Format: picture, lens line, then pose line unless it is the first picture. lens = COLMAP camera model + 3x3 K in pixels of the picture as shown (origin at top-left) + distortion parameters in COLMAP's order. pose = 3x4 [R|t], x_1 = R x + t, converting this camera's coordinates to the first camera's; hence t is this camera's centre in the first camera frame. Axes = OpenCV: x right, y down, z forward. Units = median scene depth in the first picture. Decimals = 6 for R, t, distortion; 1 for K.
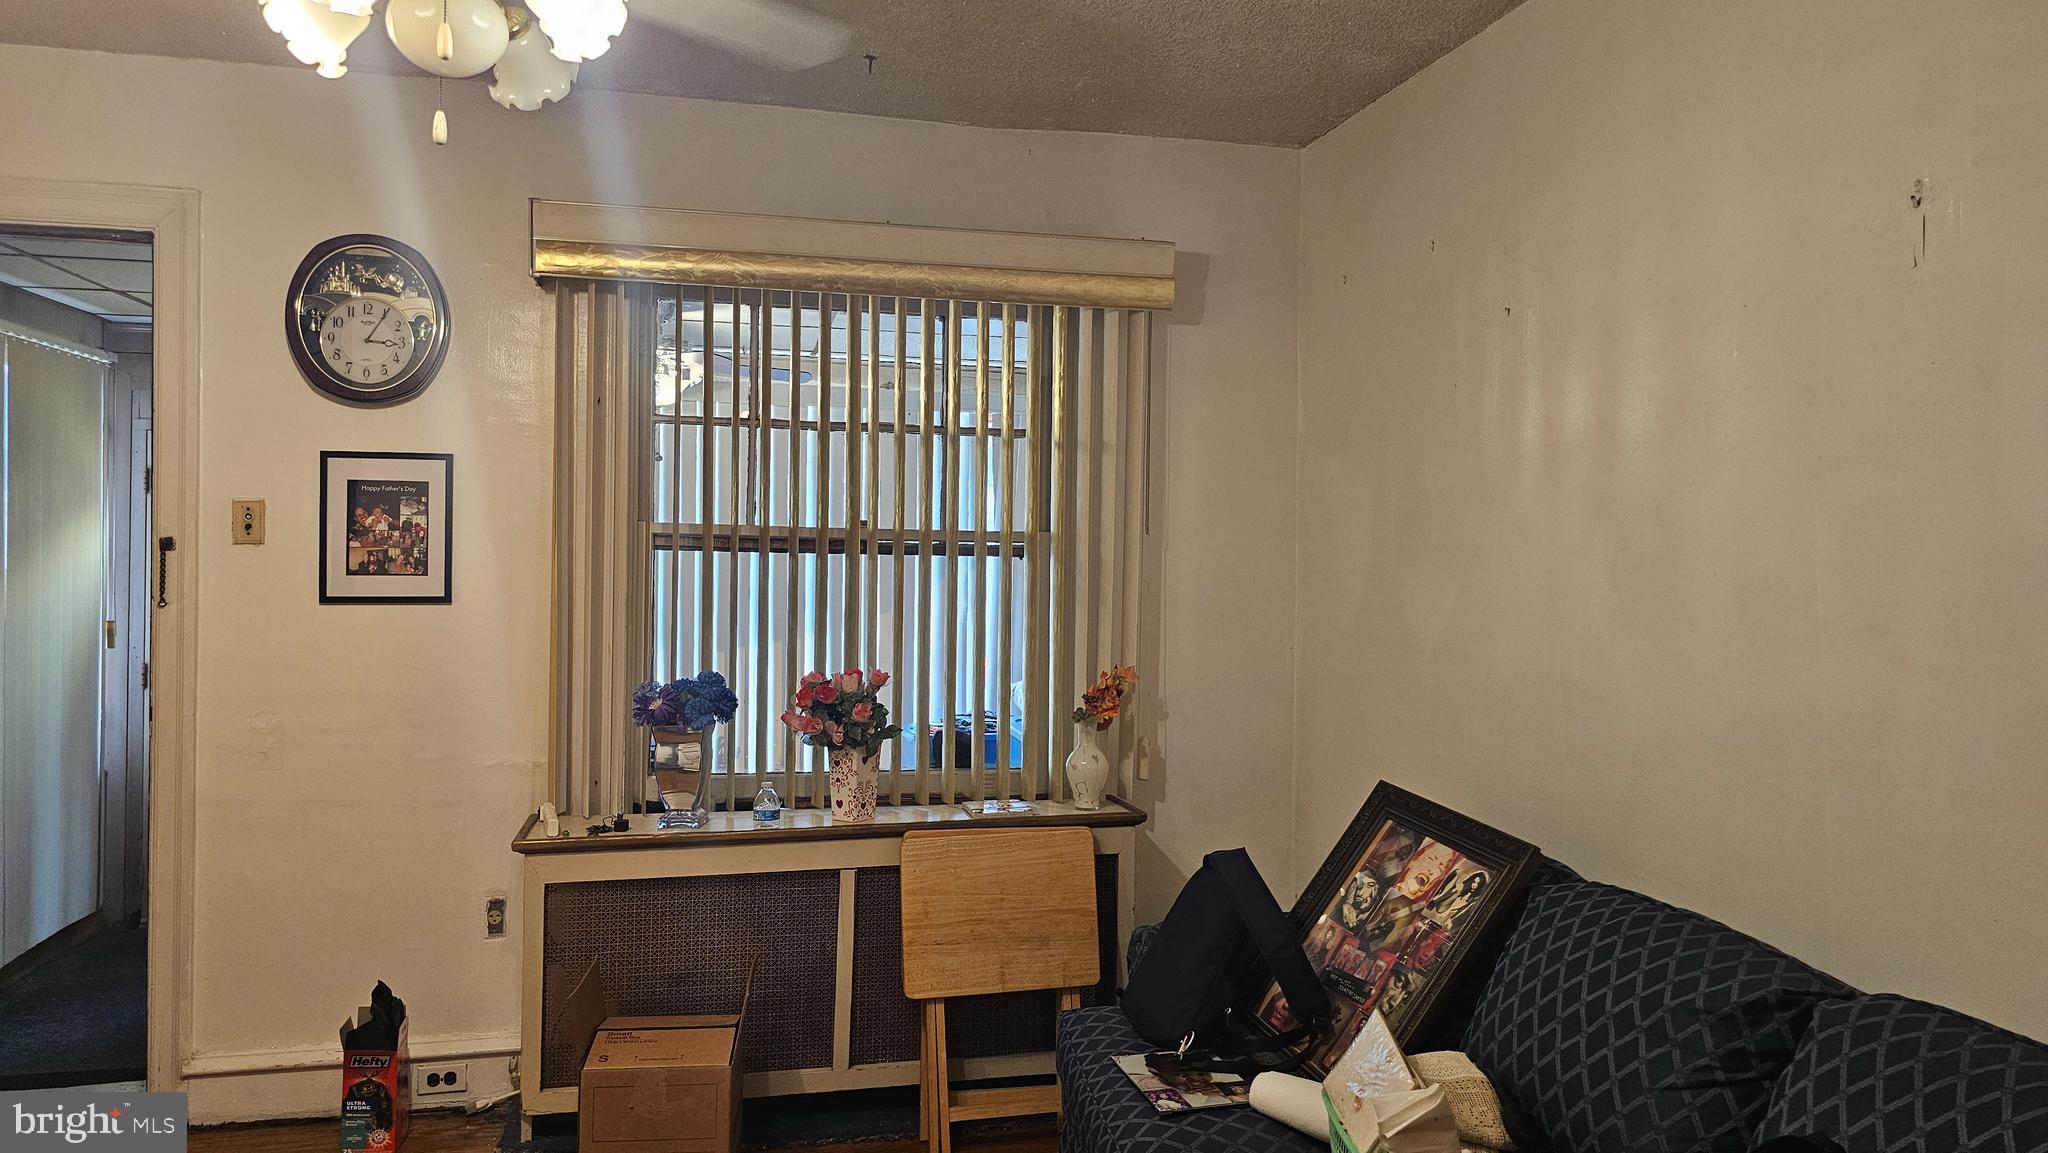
lens RADIAL K [[1363.0, 0, 1028.8], [0, 1363.0, 556.6], [0, 0, 1]] dist [0.065911, -0.067863]
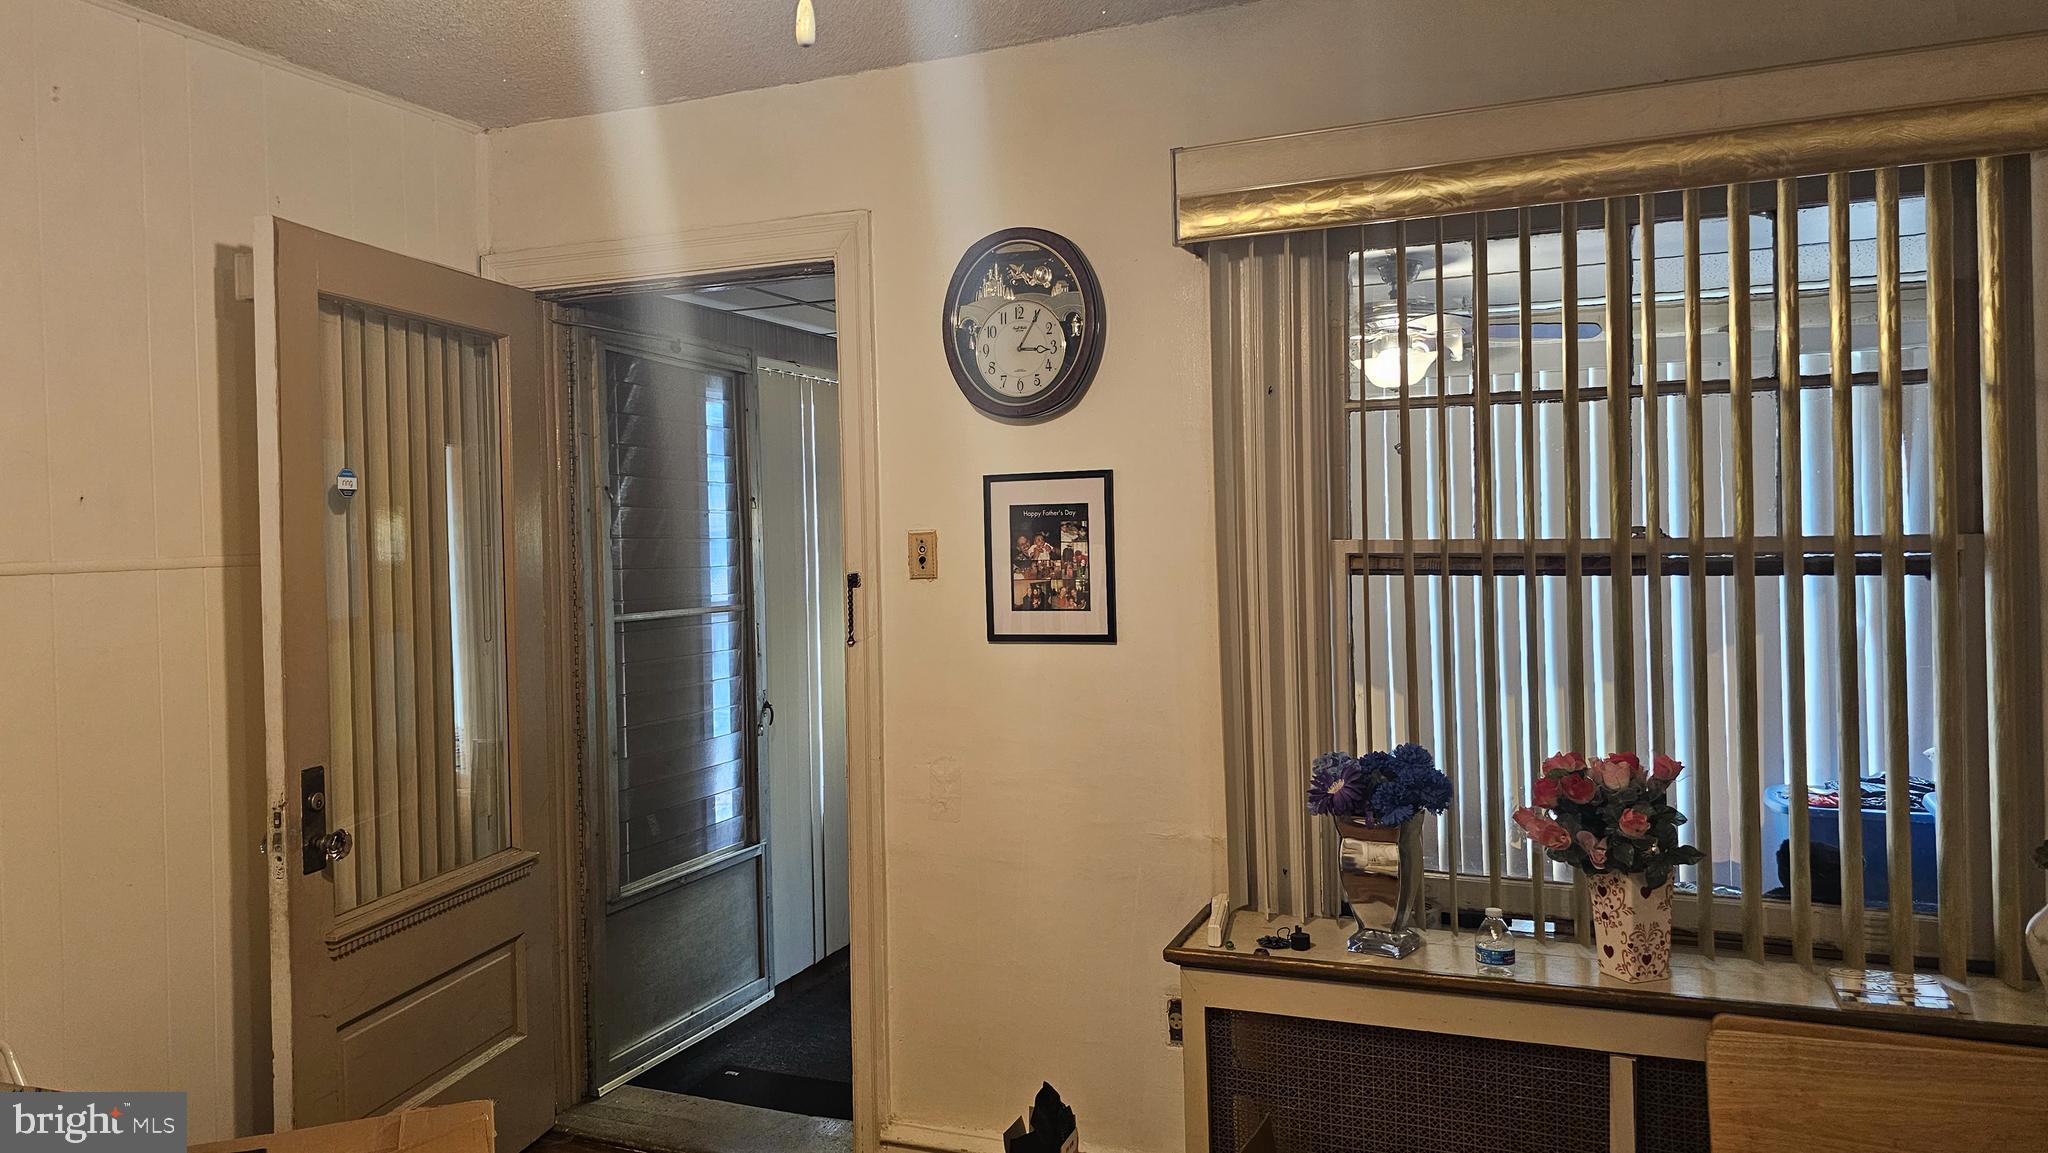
lens RADIAL K [[1375.1, 0, 1000.4], [0, 1375.1, 539.6], [0, 0, 1]] dist [0.057984, -0.057805]
pose [[0.812554, -0.029640, -0.582132, 0.023197], [0.029026, 0.999525, -0.010378, -0.023990], [0.582163, -0.008464, 0.813028, 0.264868]]
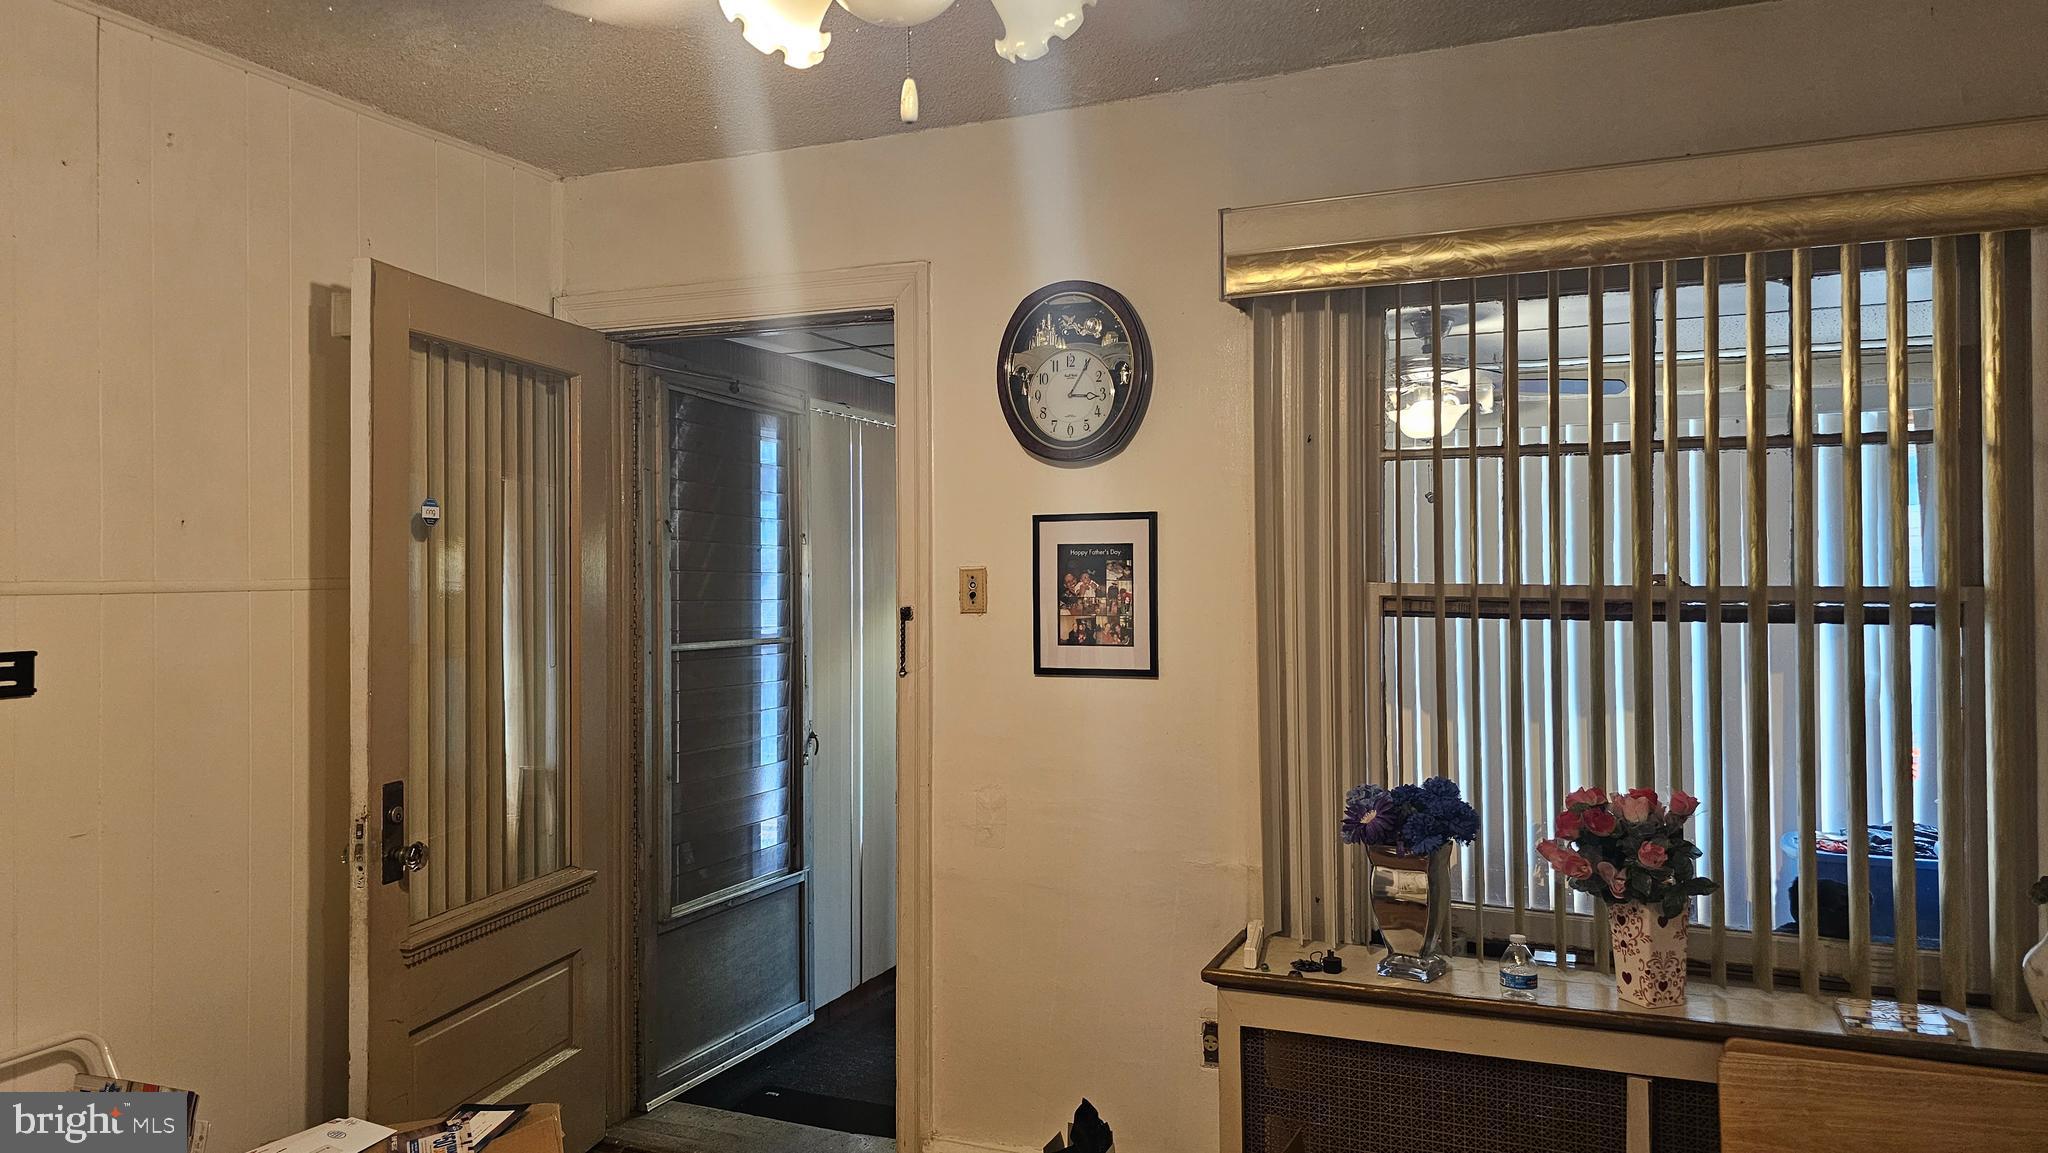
lens RADIAL K [[1363.0, 0, 1028.8], [0, 1363.0, 556.6], [0, 0, 1]] dist [0.065911, -0.067863]
pose [[0.813002, -0.026284, -0.581668, 0.031307], [0.011741, 0.999518, -0.028755, -0.020596], [0.582143, 0.016548, 0.812918, 0.230553]]
